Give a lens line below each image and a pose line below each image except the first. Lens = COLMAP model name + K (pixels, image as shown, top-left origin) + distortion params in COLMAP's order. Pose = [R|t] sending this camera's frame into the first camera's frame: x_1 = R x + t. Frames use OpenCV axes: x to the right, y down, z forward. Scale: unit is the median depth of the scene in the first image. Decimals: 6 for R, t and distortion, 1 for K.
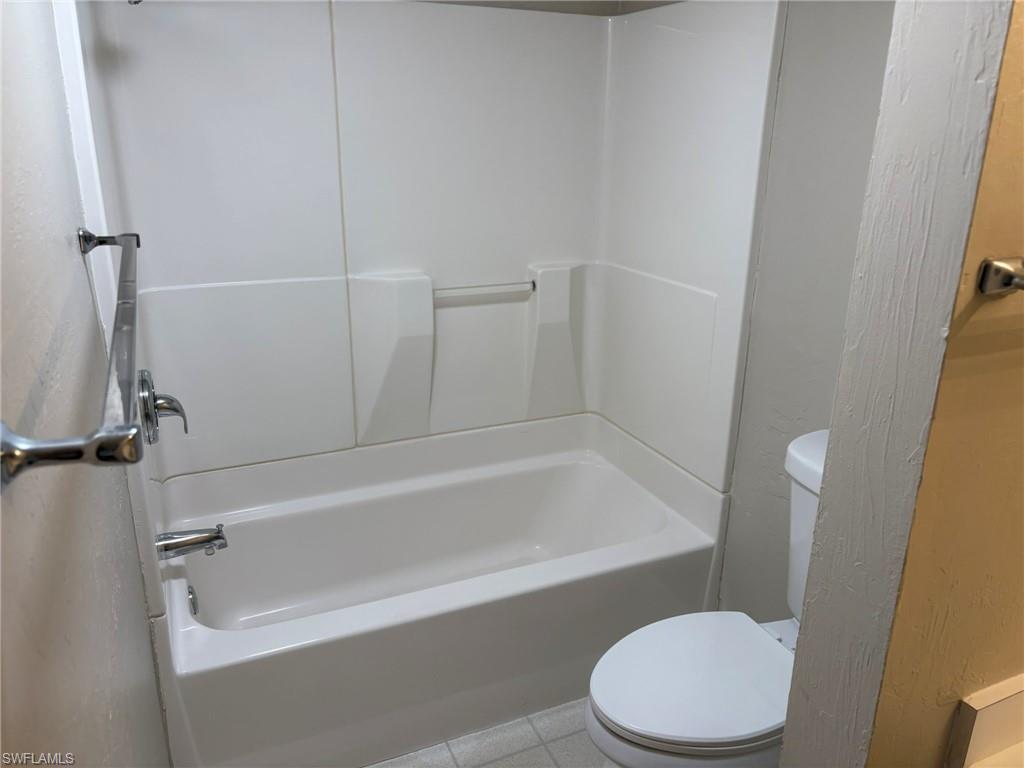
lens RADIAL K [[781.7, 0, 515.3], [0, 781.7, 383.1], [0, 0, 1]] dist [0.051882, -0.036707]
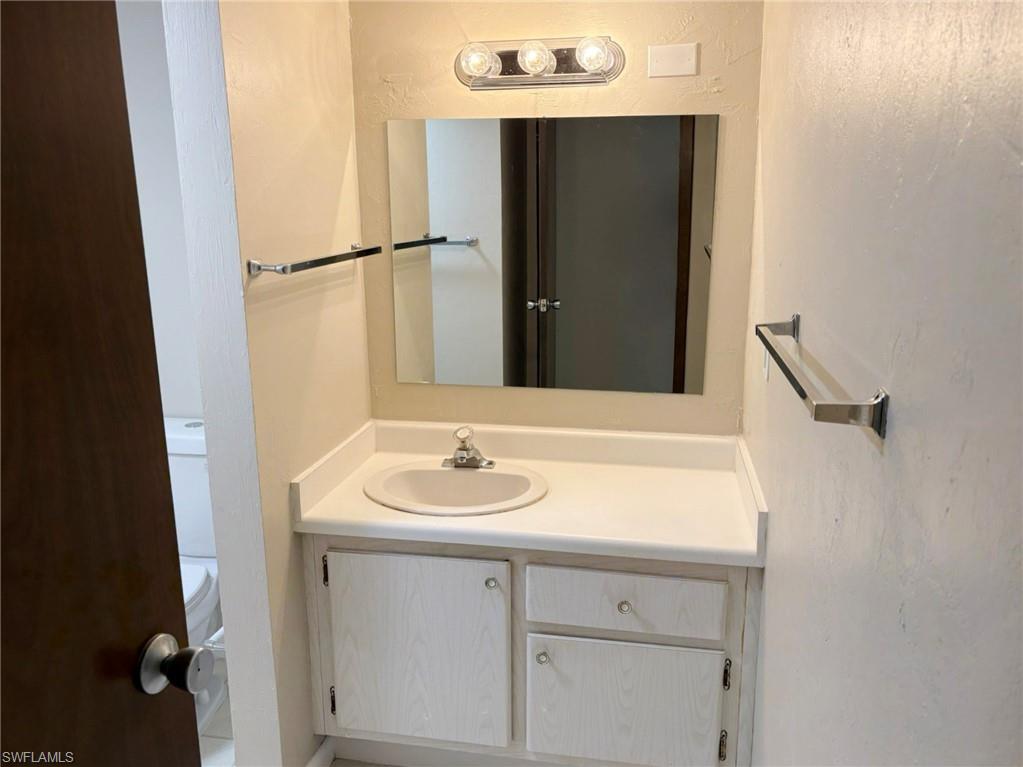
lens RADIAL K [[780.9, 0, 503.2], [0, 780.9, 388.0], [0, 0, 1]] dist [0.051882, -0.036707]
pose [[0.577555, -0.202184, 0.790918, -0.616851], [0.278254, 0.959584, 0.042110, 0.223529], [-0.767467, 0.195755, 0.610471, -0.638238]]
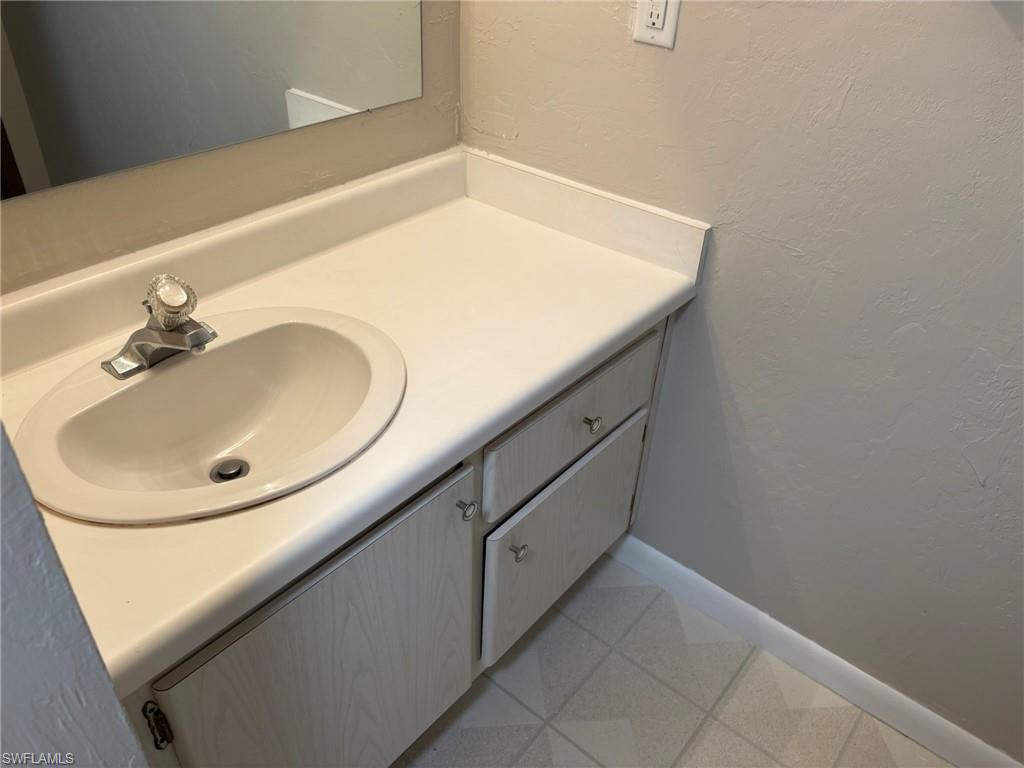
lens RADIAL K [[781.7, 0, 483.0], [0, 781.7, 396.8], [0, 0, 1]] dist [0.051882, -0.036707]
pose [[-0.419831, -0.557378, 0.716290, 0.028831], [0.255921, 0.684486, 0.682630, -0.090092], [-0.870773, 0.469903, -0.144724, 0.633993]]
